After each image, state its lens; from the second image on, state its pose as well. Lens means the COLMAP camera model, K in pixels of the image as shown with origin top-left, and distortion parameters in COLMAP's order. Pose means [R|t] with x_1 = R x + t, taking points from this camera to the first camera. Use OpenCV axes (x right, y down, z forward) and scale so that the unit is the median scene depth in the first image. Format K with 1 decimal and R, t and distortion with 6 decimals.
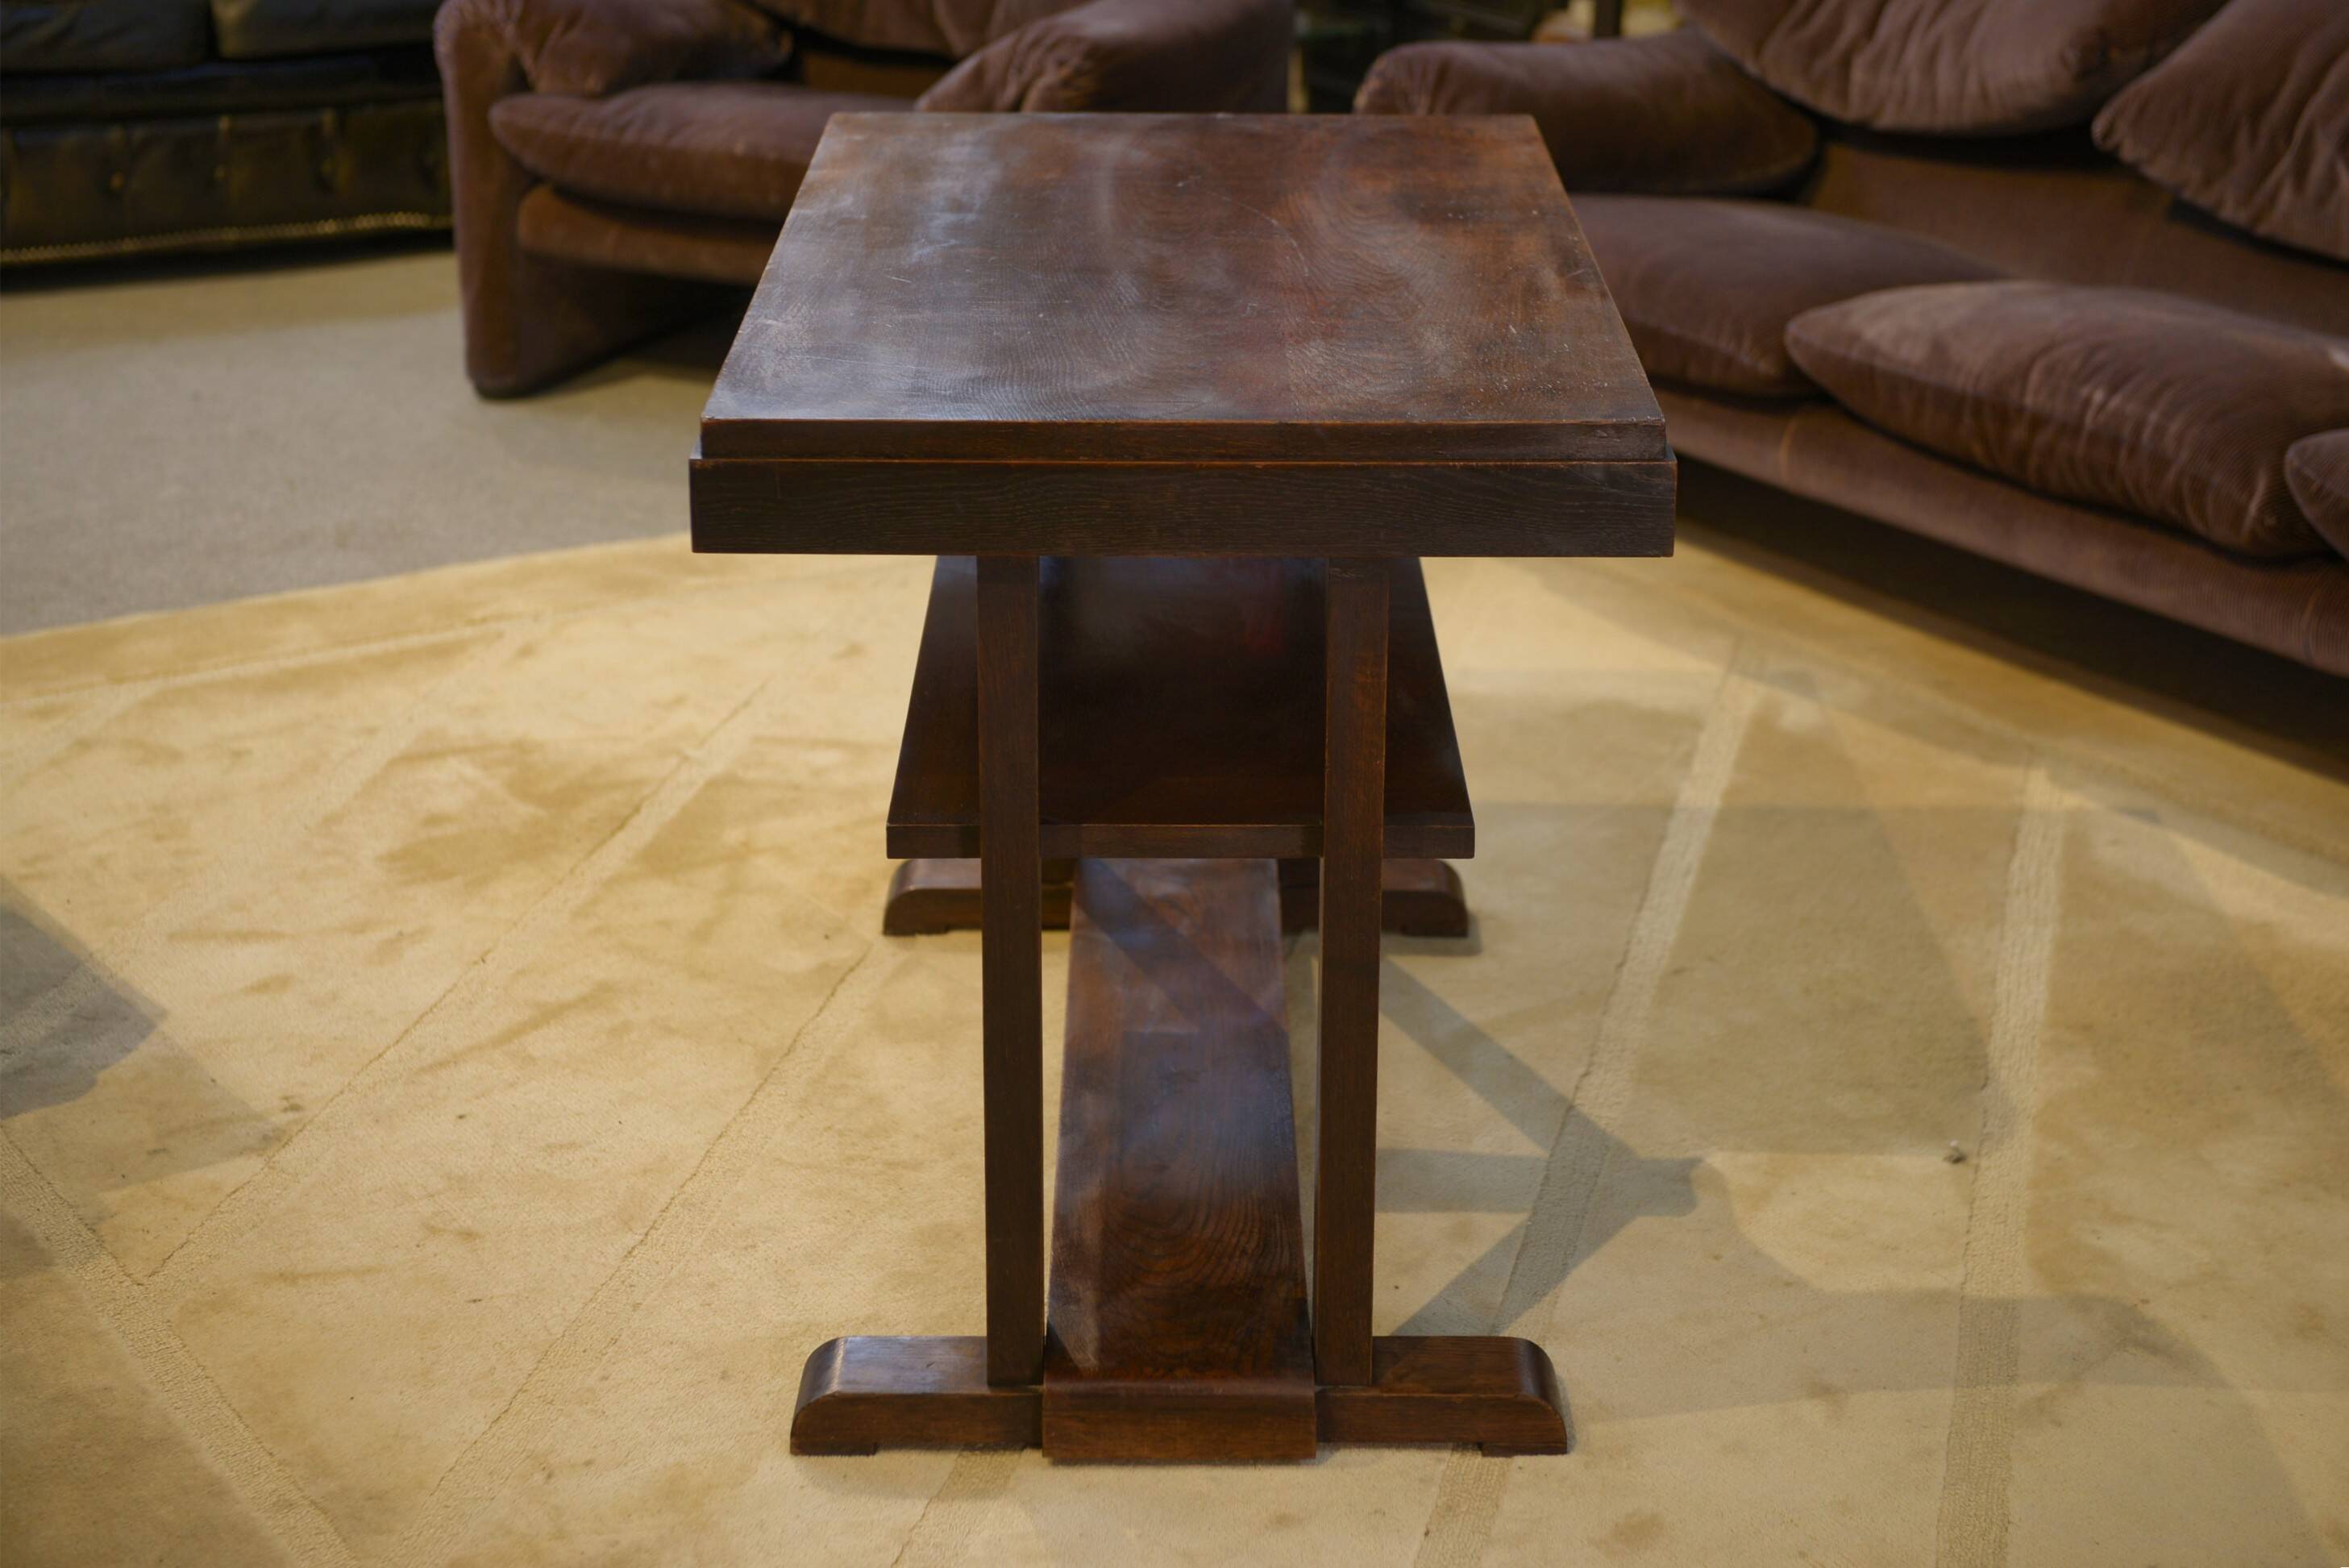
lens RADIAL K [[3807.4, 0, 1191.1], [0, 3807.4, 795.9], [0, 0, 1]] dist [0.112494, 0.000000]
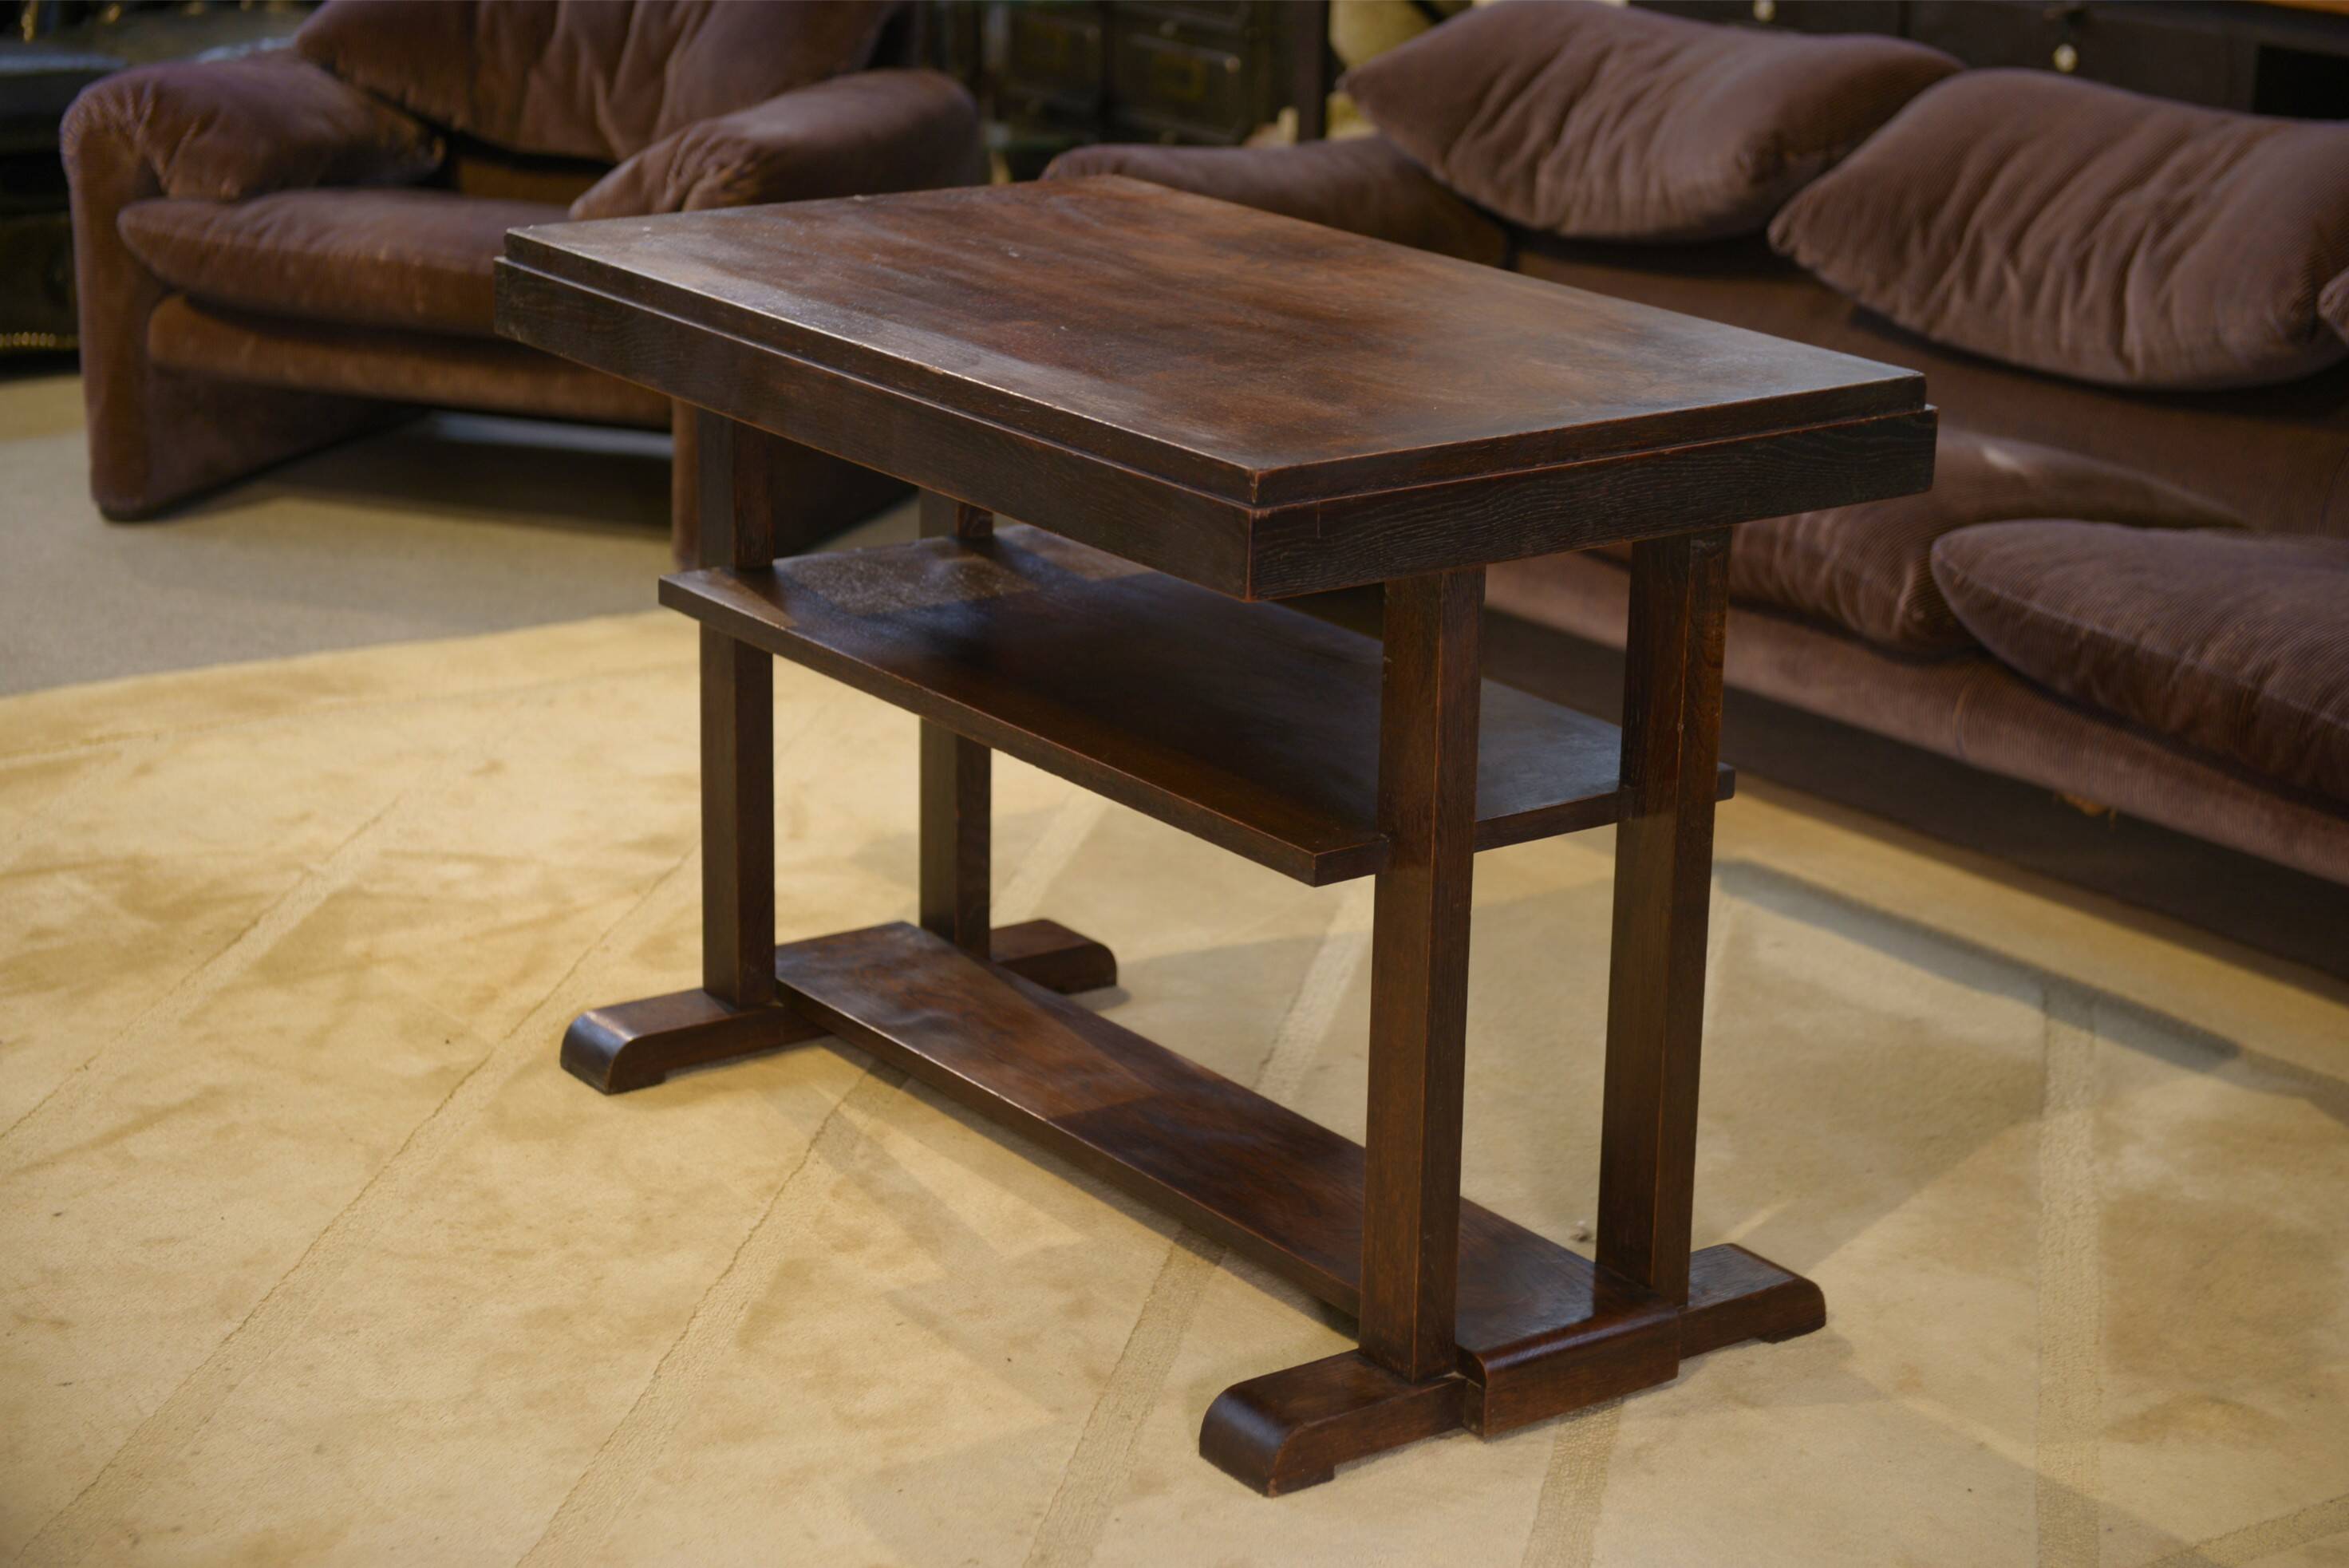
lens RADIAL K [[4355.5, 0, 1176.6], [0, 4355.5, 775.3], [0, 0, 1]] dist [0.085327, 0.000000]
pose [[0.998785, -0.004426, 0.049082, 0.031531], [0.007398, 0.998139, -0.060534, 0.034191], [-0.048722, 0.060824, 0.996959, -0.105294]]
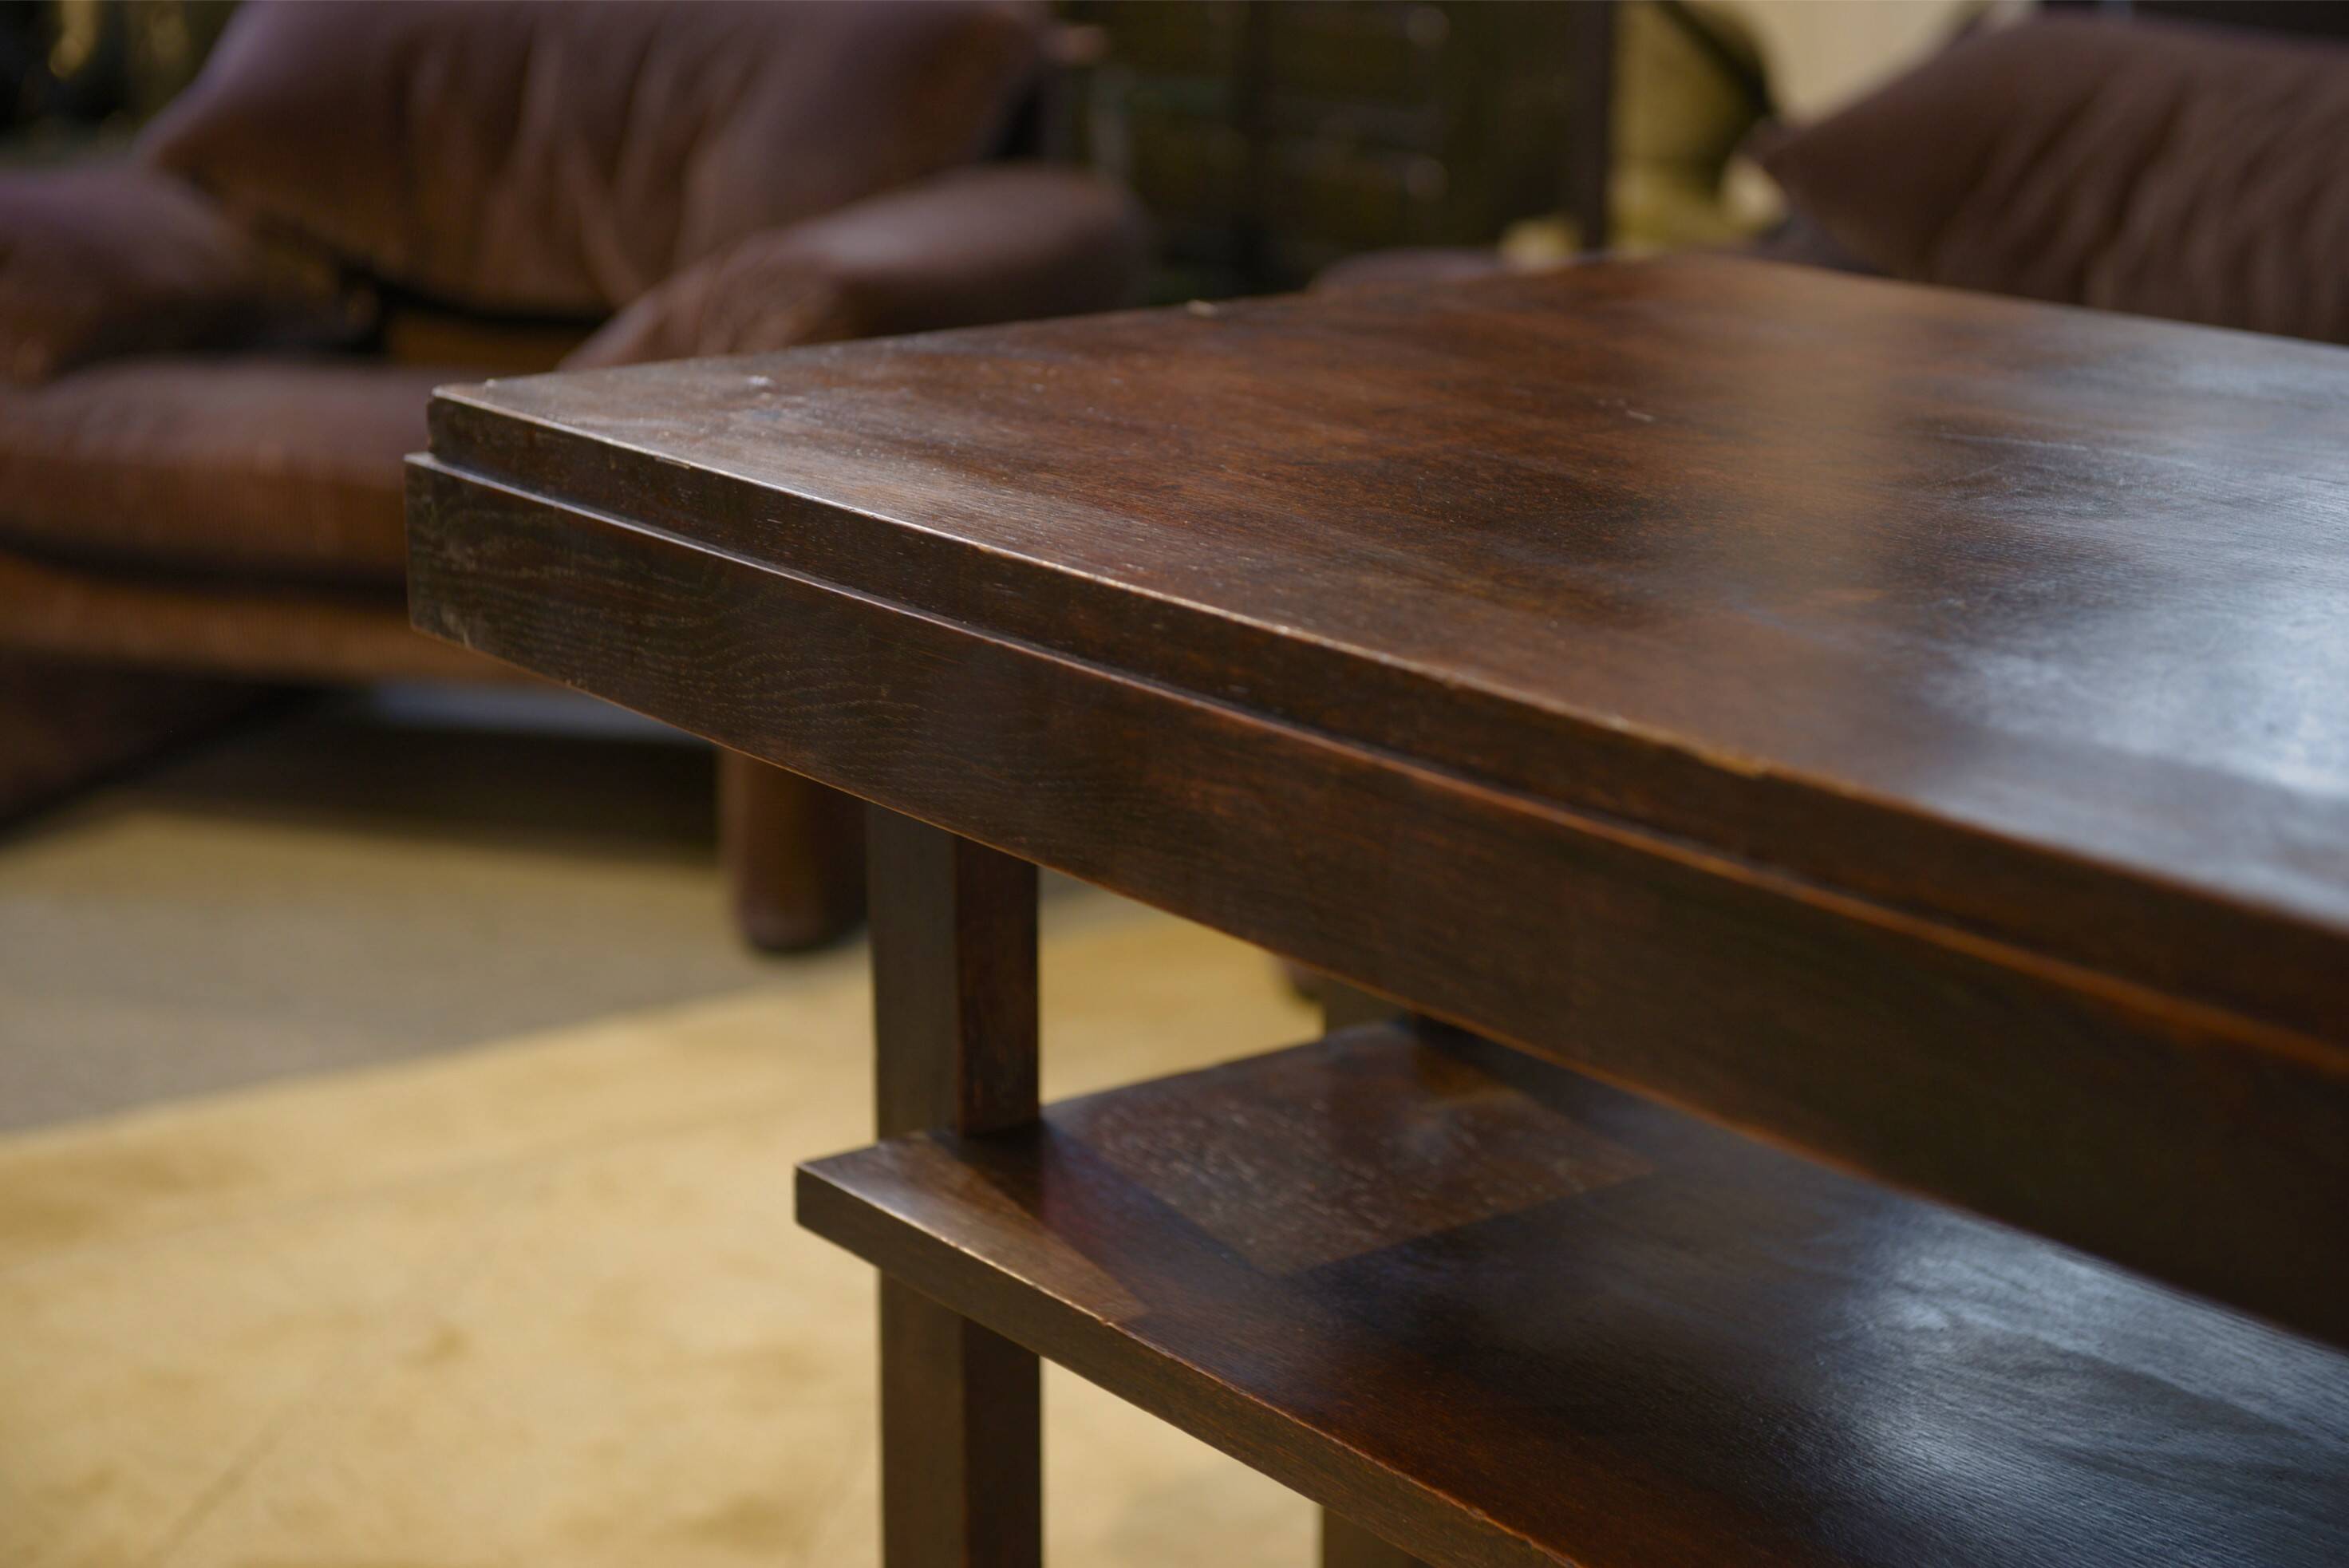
lens RADIAL K [[4003.5, 0, 1176.9], [0, 4003.5, 792.3], [0, 0, 1]] dist [0.104549, 0.000000]
pose [[0.997401, -0.027544, 0.066576, -0.022399], [0.033643, 0.995163, -0.092301, -0.066287], [-0.063712, 0.094301, 0.993503, 0.456040]]
